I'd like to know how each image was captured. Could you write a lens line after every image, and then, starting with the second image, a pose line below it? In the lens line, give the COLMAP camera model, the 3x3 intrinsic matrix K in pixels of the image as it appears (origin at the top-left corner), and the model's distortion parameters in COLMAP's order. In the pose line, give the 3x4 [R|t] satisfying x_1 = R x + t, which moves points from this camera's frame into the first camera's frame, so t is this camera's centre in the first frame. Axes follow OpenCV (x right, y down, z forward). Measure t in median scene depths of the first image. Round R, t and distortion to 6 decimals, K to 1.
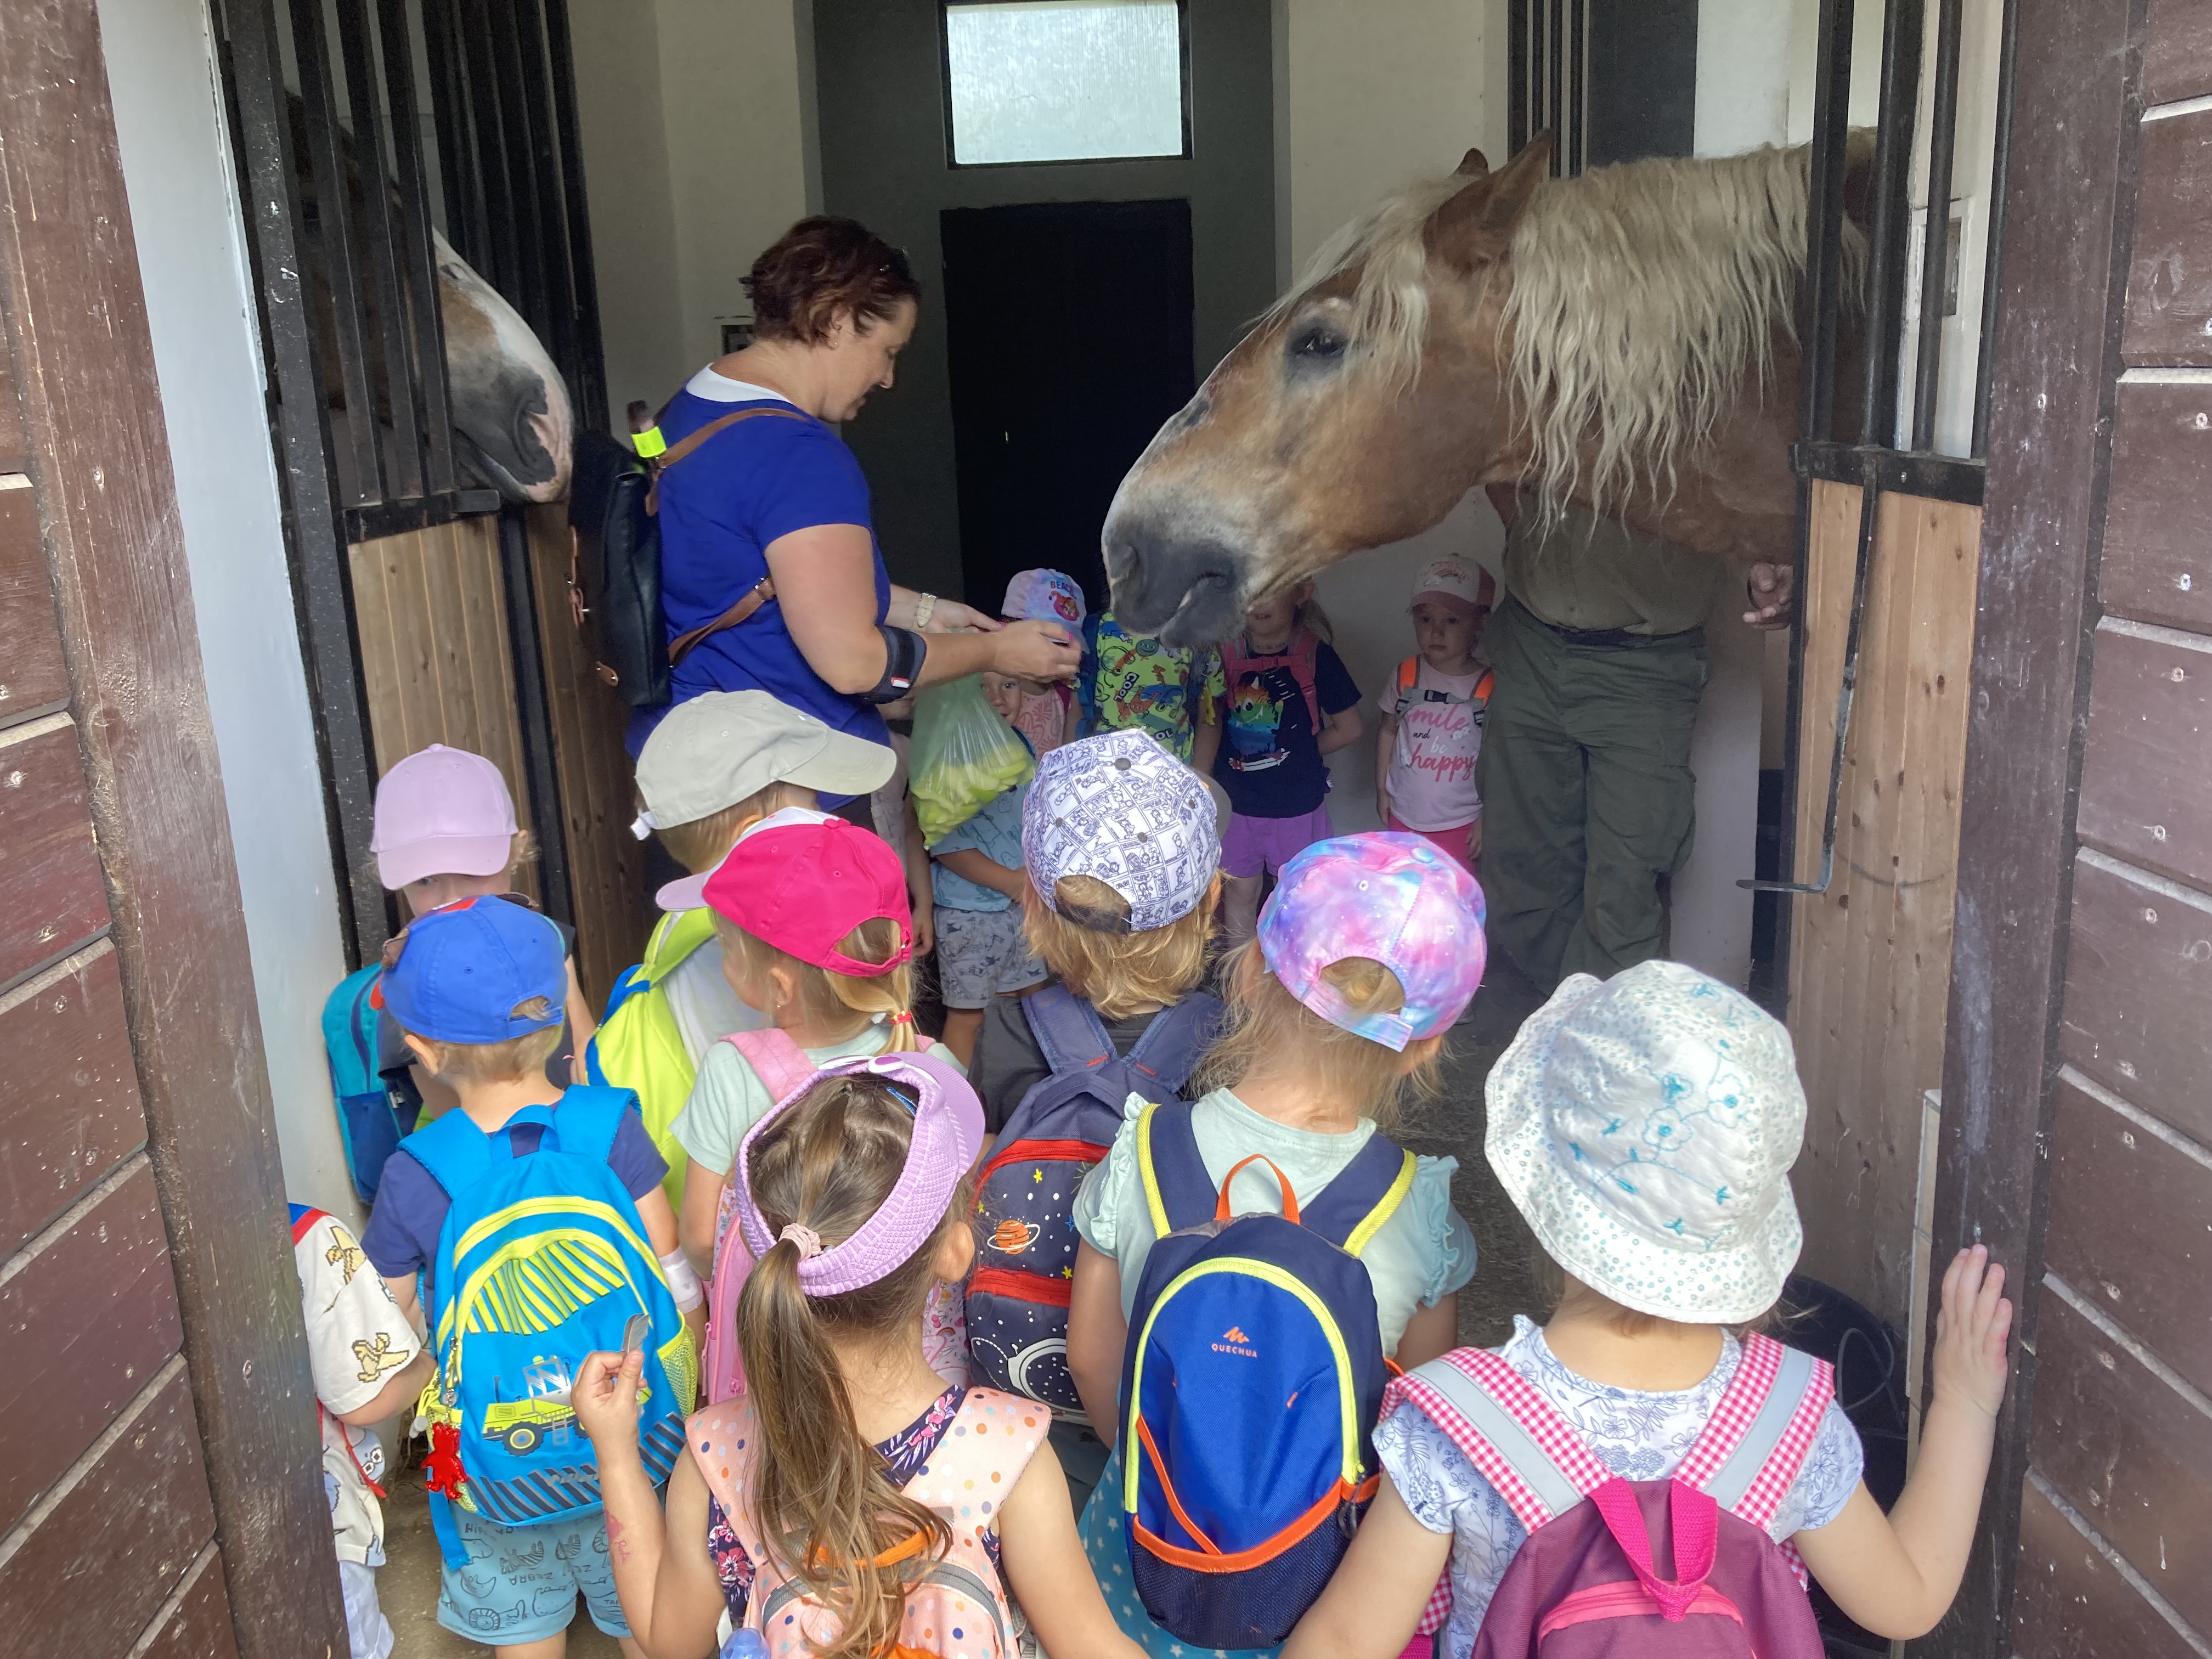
lens RADIAL K [[1797.6, 0, 1105.1], [0, 1797.6, 826.7], [0, 0, 1]] dist [-0.015203, 0.042758]
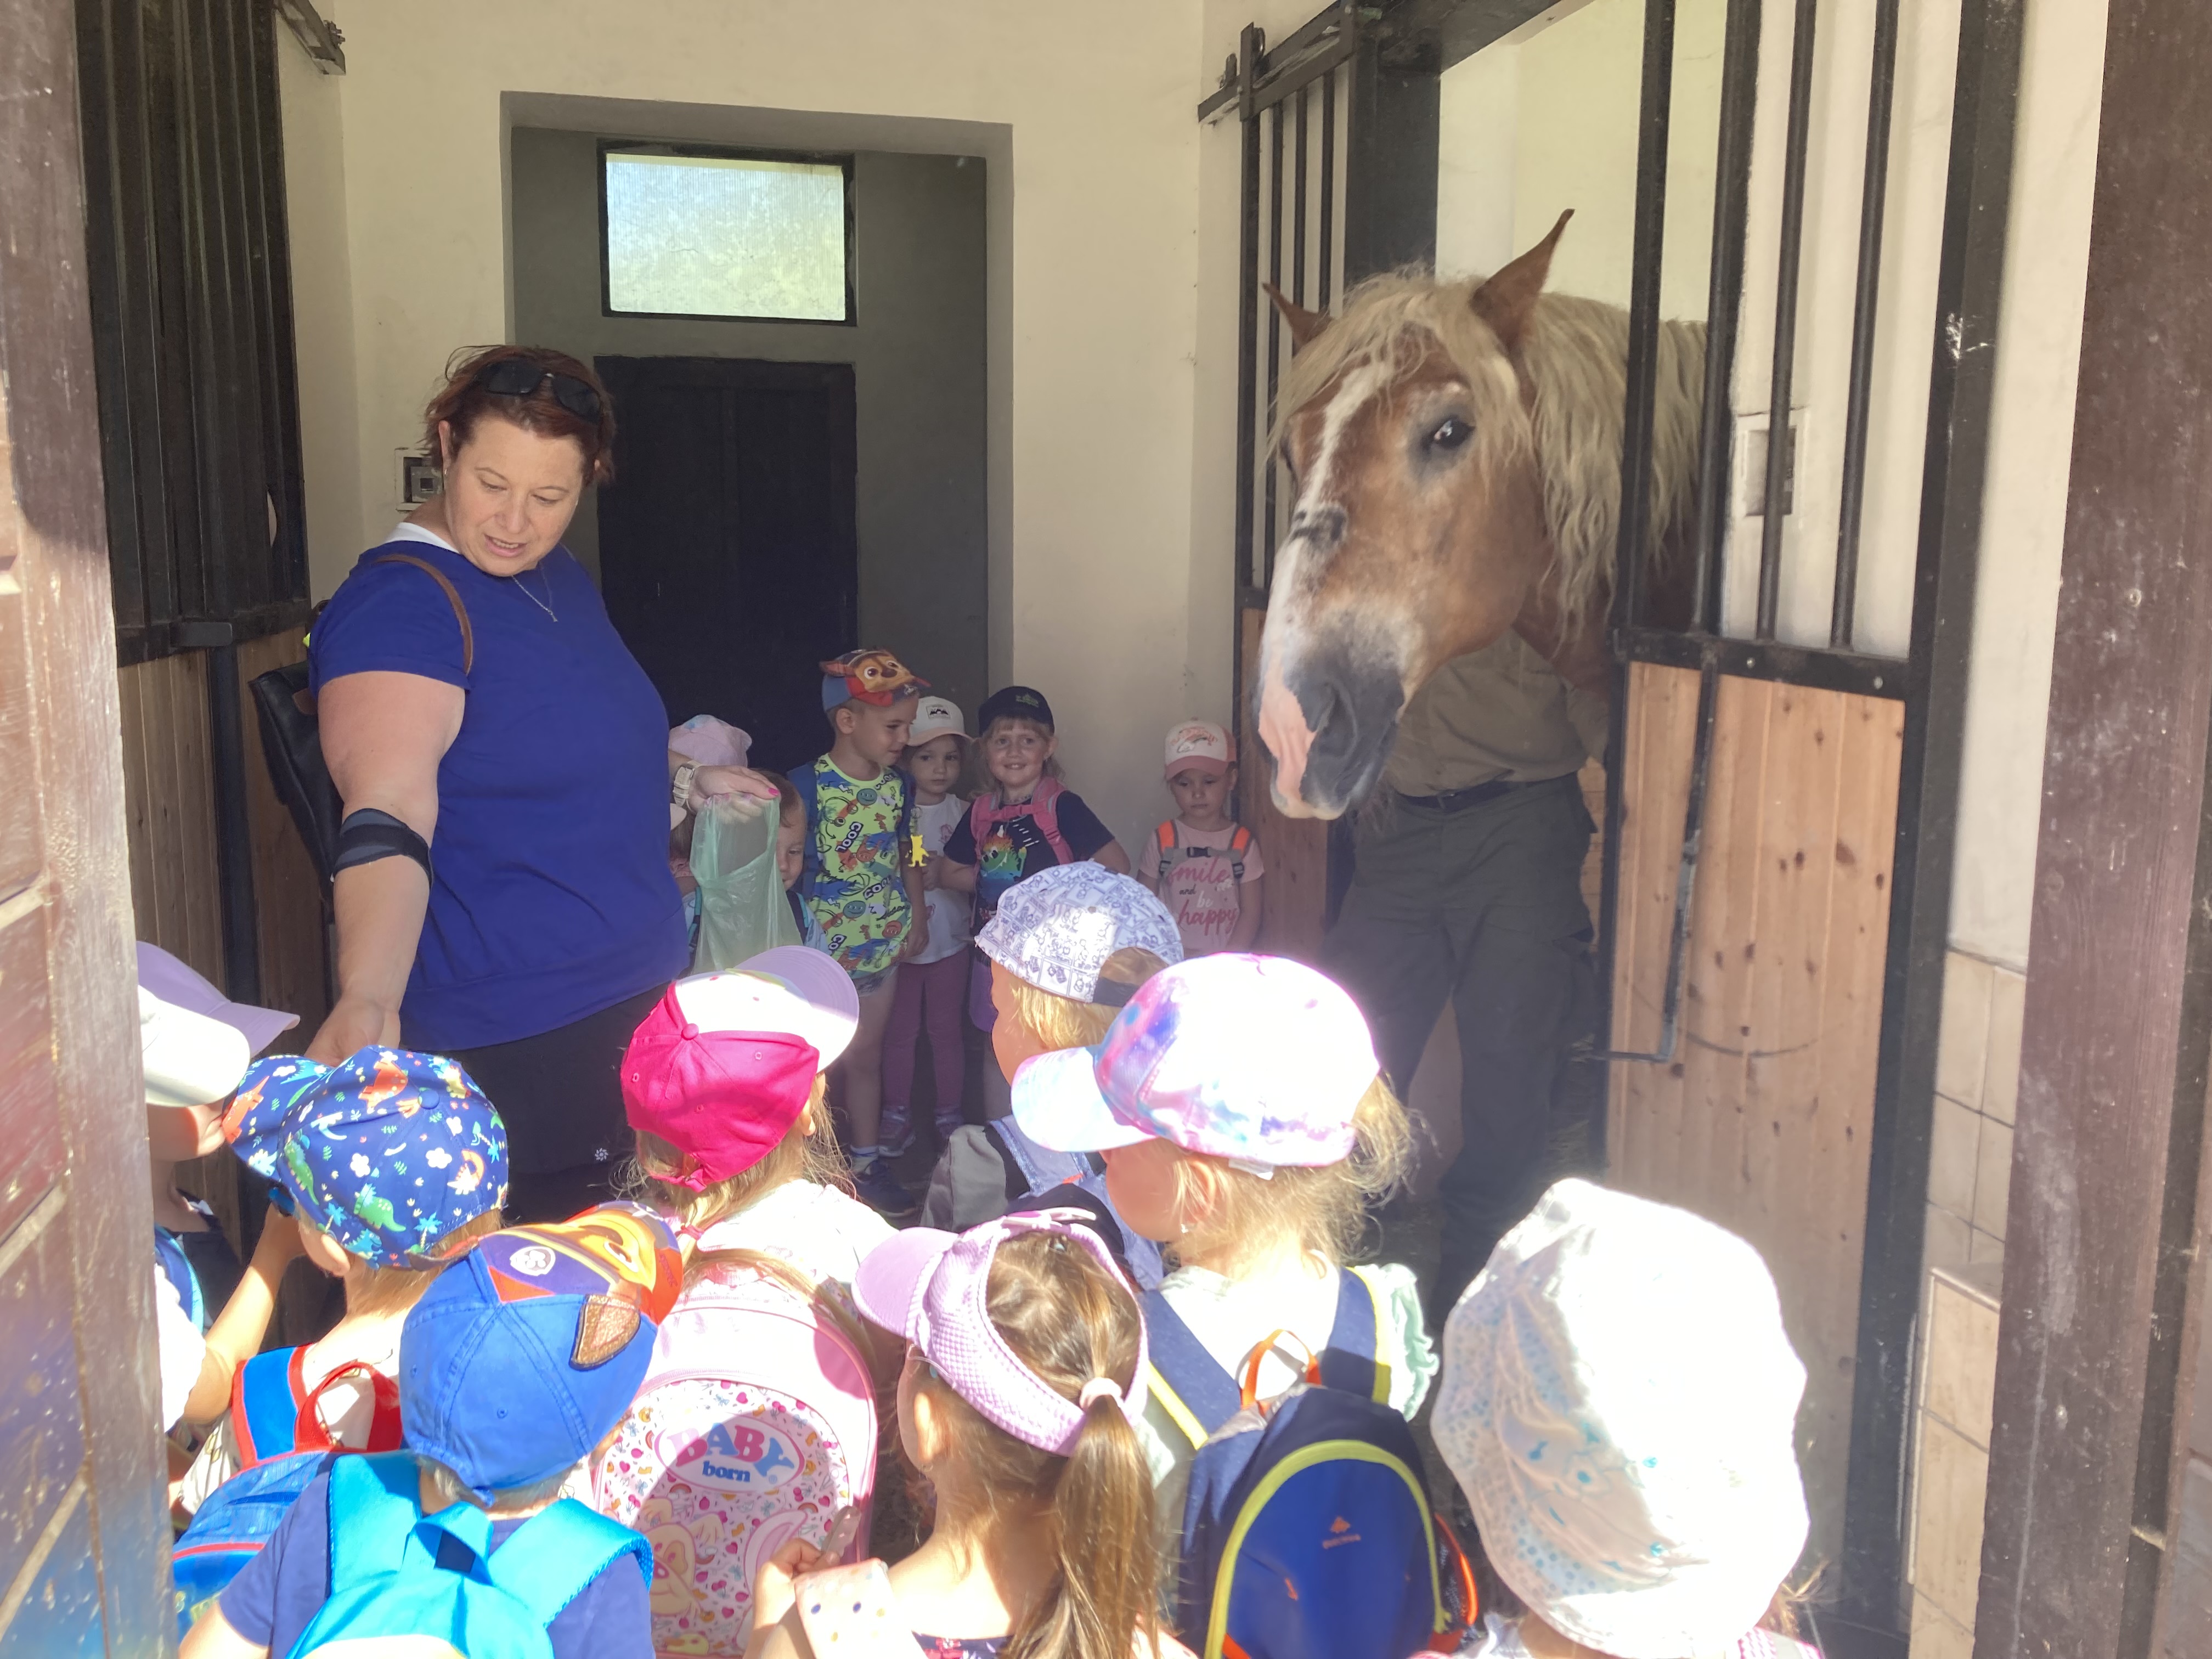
lens RADIAL K [[1788.8, 0, 1106.0], [0, 1788.8, 829.5], [0, 0, 1]] dist [0.000621, 0.004855]
pose [[0.971611, 0.012301, 0.236265, -0.264499], [0.008677, 0.996123, -0.087544, -0.015388], [-0.236426, 0.087109, 0.967737, 0.136639]]
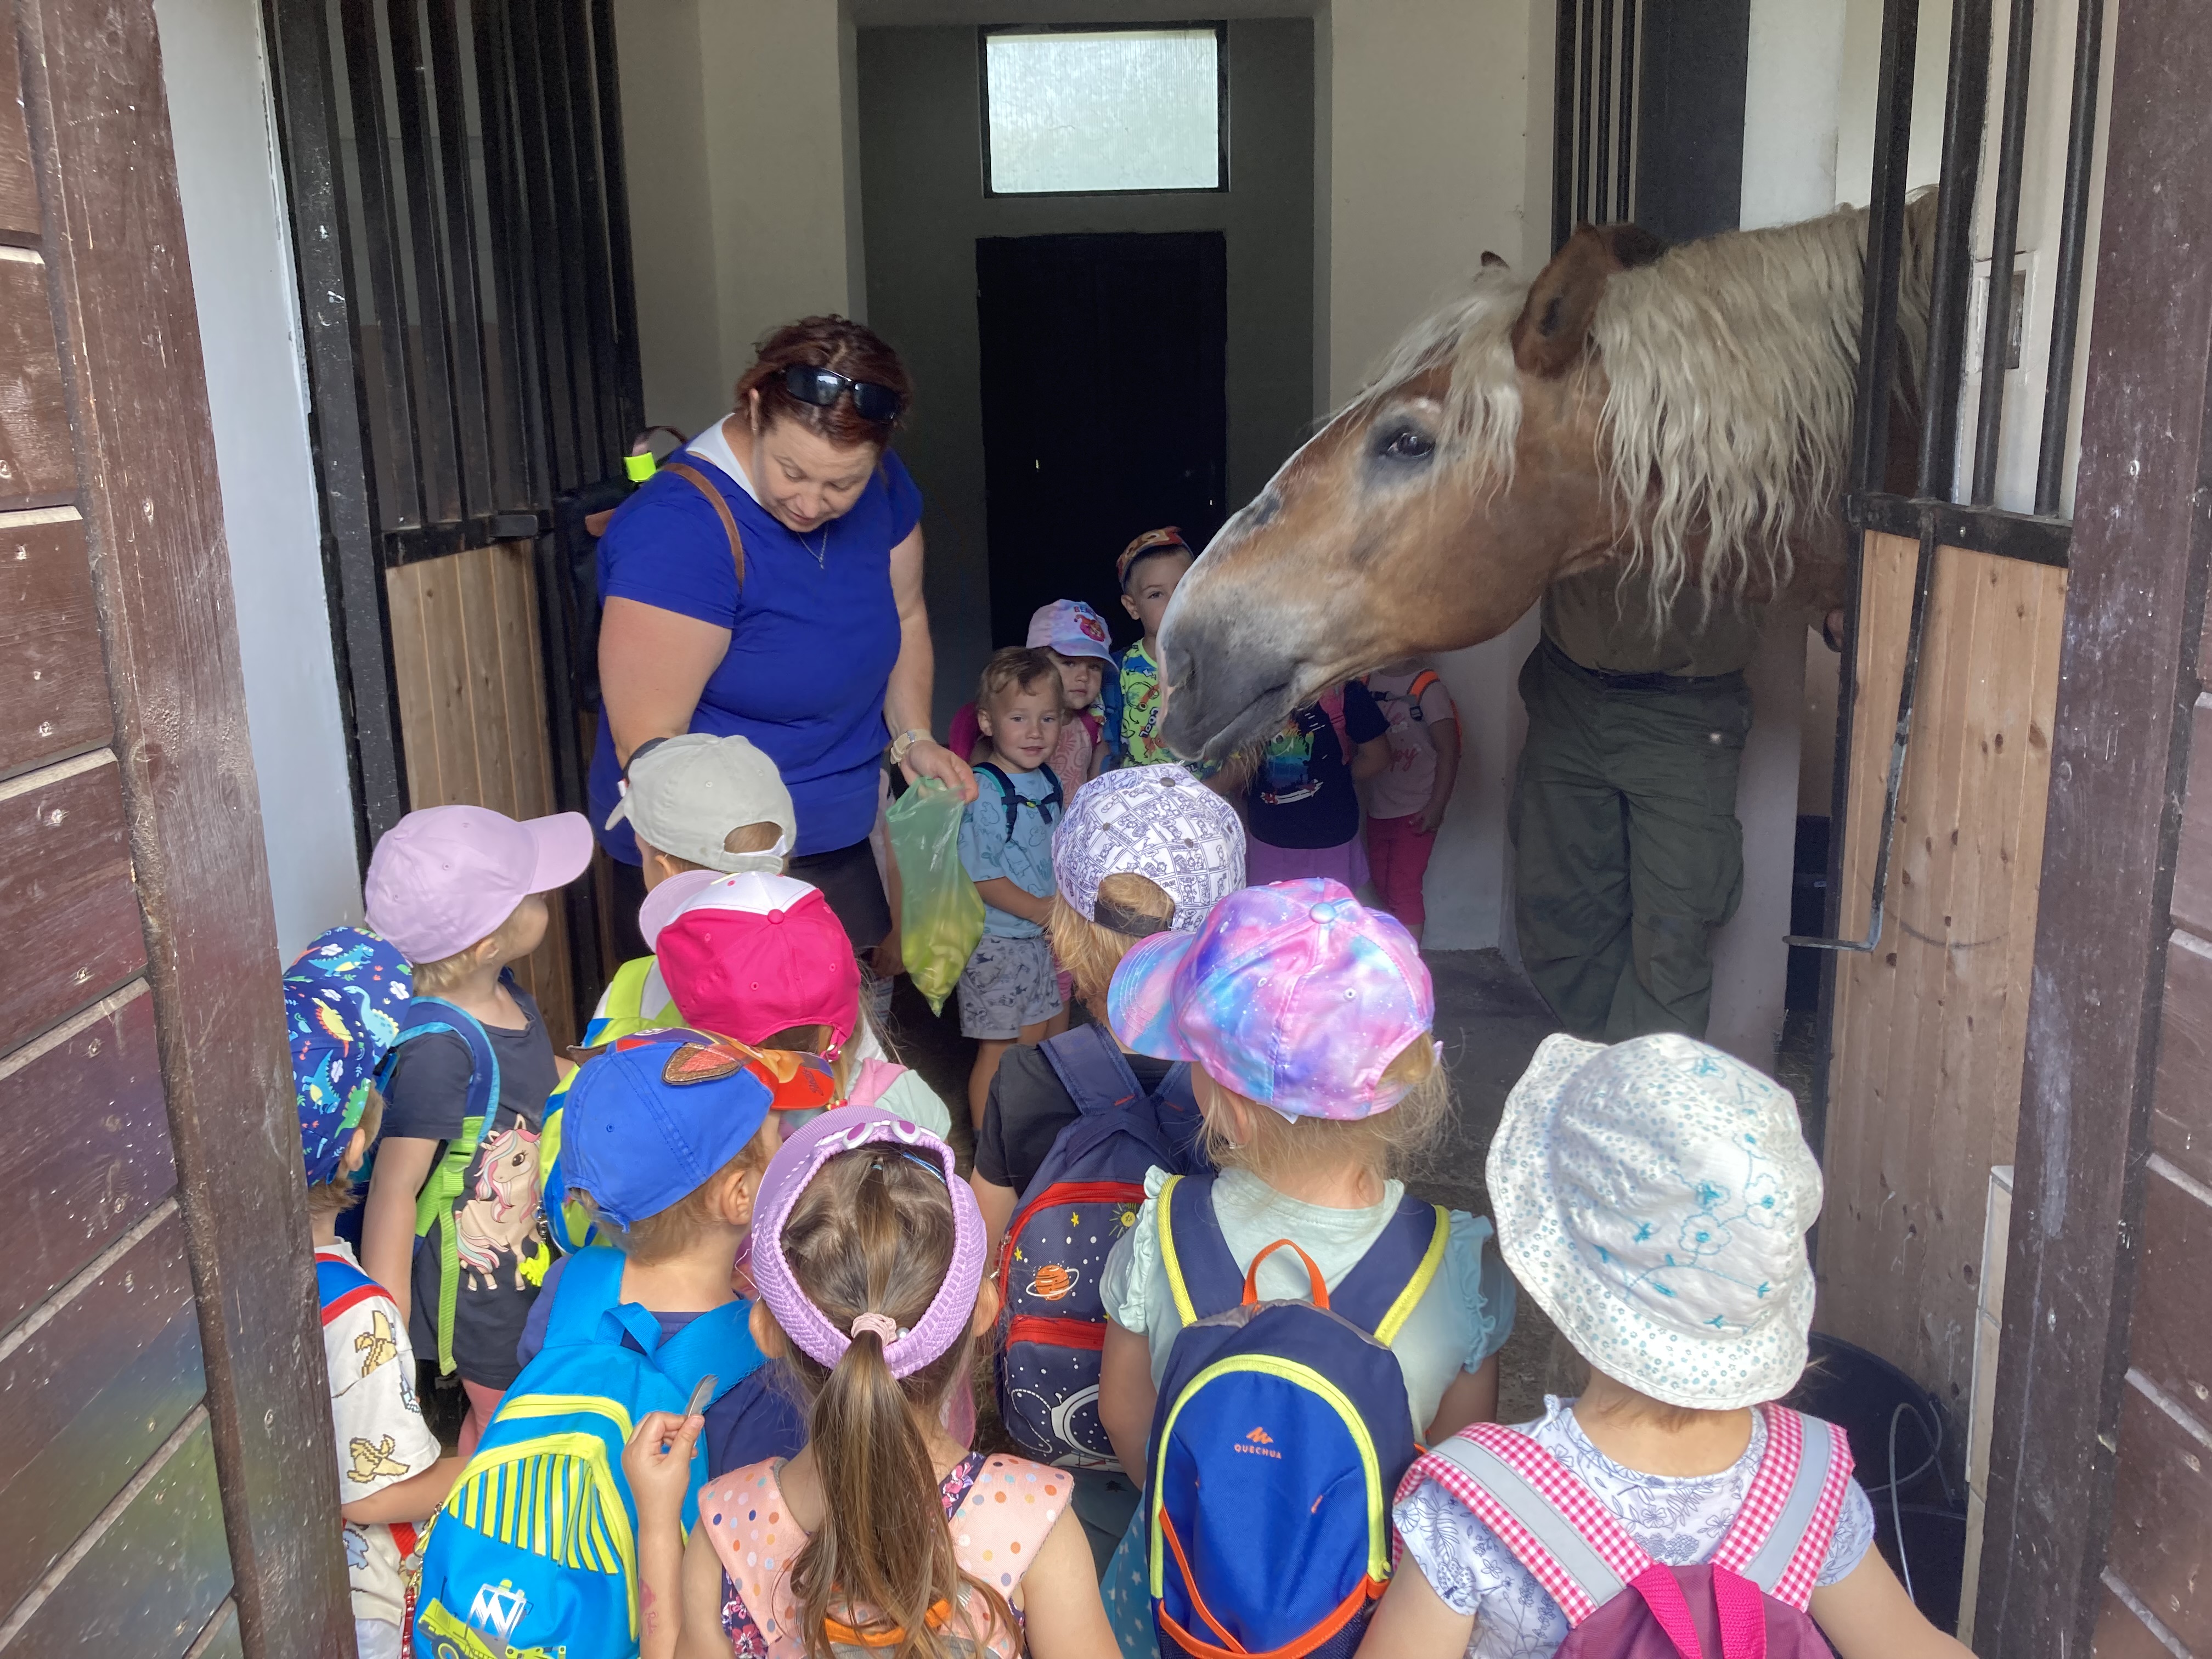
lens RADIAL K [[1795.2, 0, 1102.5], [0, 1795.2, 819.2], [0, 0, 1]] dist [-0.002855, 0.025301]
pose [[0.999729, 0.020776, -0.010482, -0.020699], [-0.020956, 0.999629, -0.017423, -0.016121], [0.010117, 0.017638, 0.999793, 0.020957]]
